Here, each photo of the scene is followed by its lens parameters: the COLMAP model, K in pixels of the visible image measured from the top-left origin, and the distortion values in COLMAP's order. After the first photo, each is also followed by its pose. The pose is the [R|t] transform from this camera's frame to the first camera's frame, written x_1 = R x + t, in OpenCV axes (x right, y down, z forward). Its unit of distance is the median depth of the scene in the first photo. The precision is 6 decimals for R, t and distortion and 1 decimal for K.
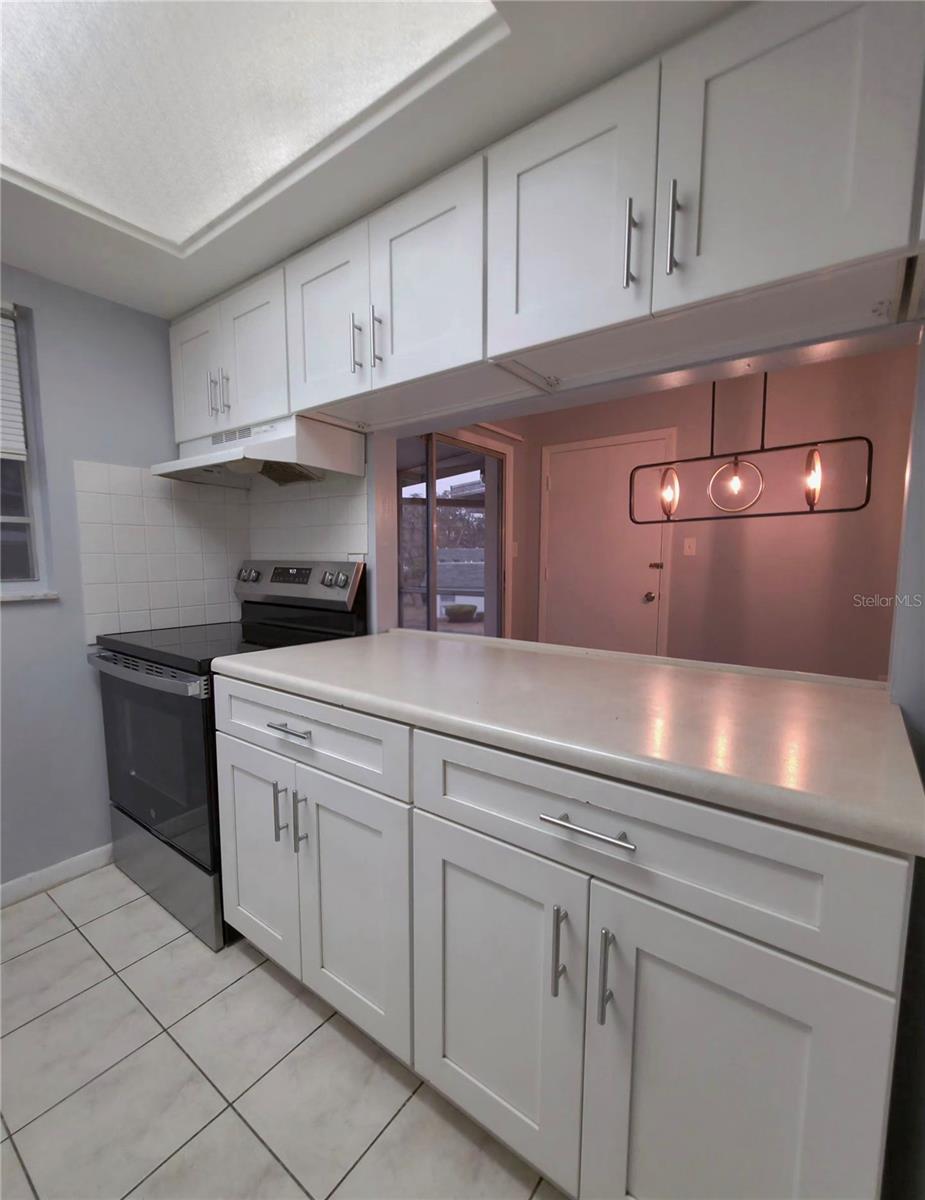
lens RADIAL K [[518.9, 0, 440.1], [0, 518.9, 620.4], [0, 0, 1]] dist [0.002582, 0.000765]
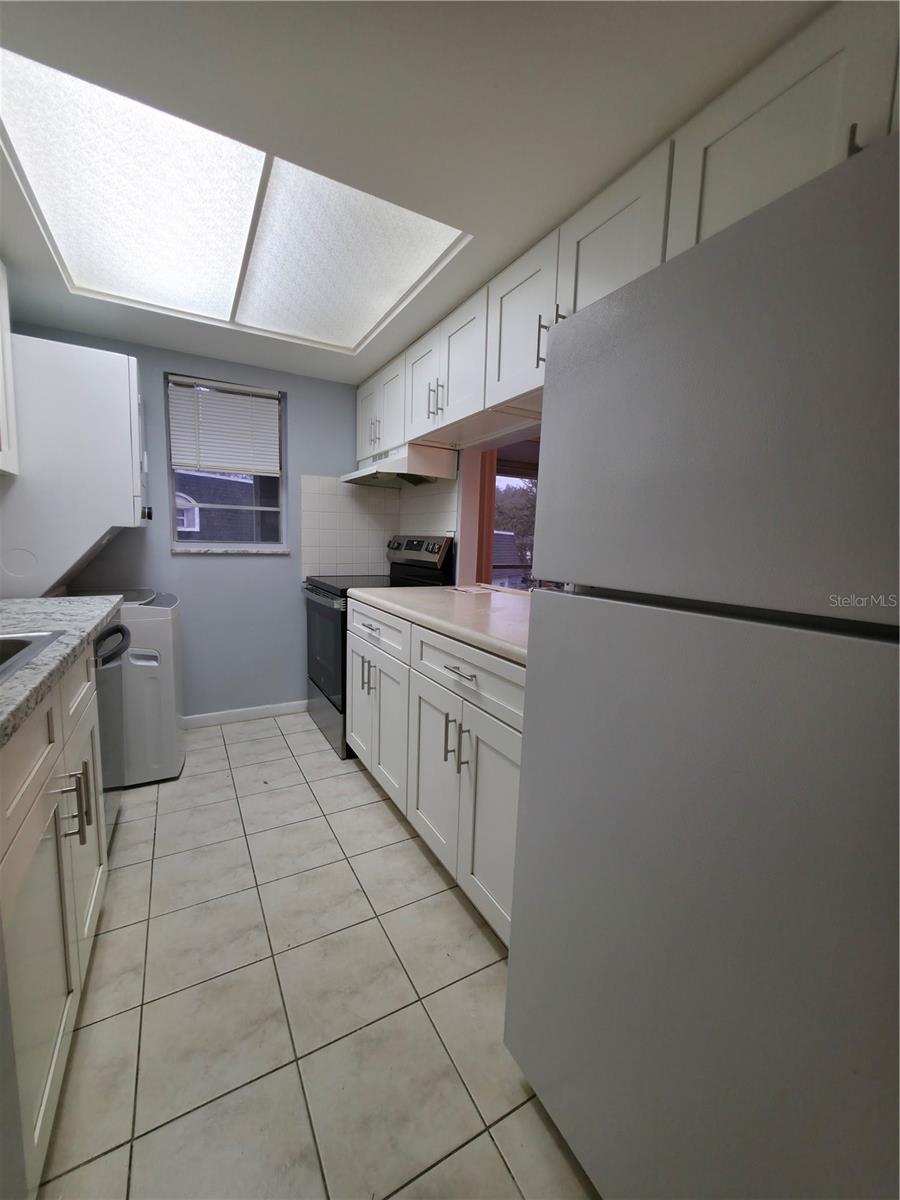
lens RADIAL K [[479.6, 0, 435.1], [0, 479.6, 599.2], [0, 0, 1]] dist [0.026268, -0.000084]
pose [[0.907883, 0.070106, -0.413321, 0.404782], [-0.069749, 0.997437, 0.015975, 0.050752], [0.413381, 0.014325, 0.910445, -0.285805]]
